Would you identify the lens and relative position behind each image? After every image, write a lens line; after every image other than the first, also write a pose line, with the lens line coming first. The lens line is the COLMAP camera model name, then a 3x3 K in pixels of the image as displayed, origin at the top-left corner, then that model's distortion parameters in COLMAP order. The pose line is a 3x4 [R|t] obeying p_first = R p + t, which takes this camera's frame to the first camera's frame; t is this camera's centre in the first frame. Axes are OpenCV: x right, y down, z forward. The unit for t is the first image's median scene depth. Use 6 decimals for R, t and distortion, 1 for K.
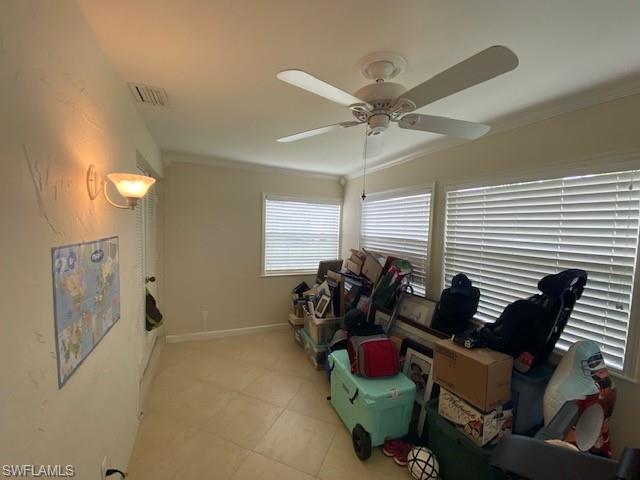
lens RADIAL K [[254.4, 0, 320.0], [0, 254.4, 240.0], [0, 0, 1]] dist [0.028700, -0.029468]
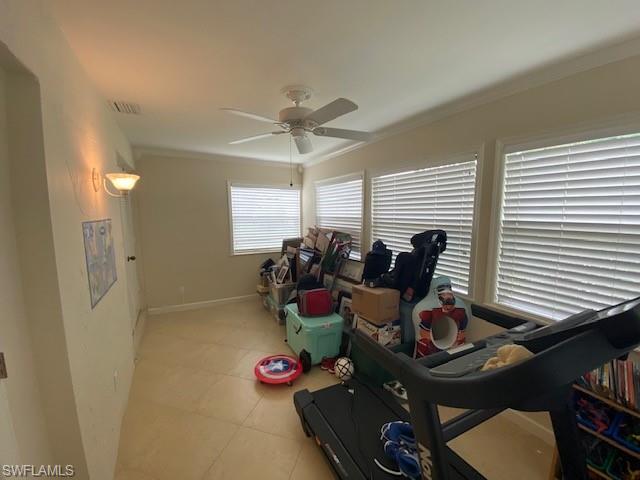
lens RADIAL K [[254.4, 0, 320.0], [0, 254.4, 240.0], [0, 0, 1]] dist [0.028700, -0.029468]
pose [[0.995447, -0.042355, 0.085385, 0.118951], [0.037265, 0.997481, 0.060354, 0.037053], [-0.087726, -0.056897, 0.994518, -0.283457]]
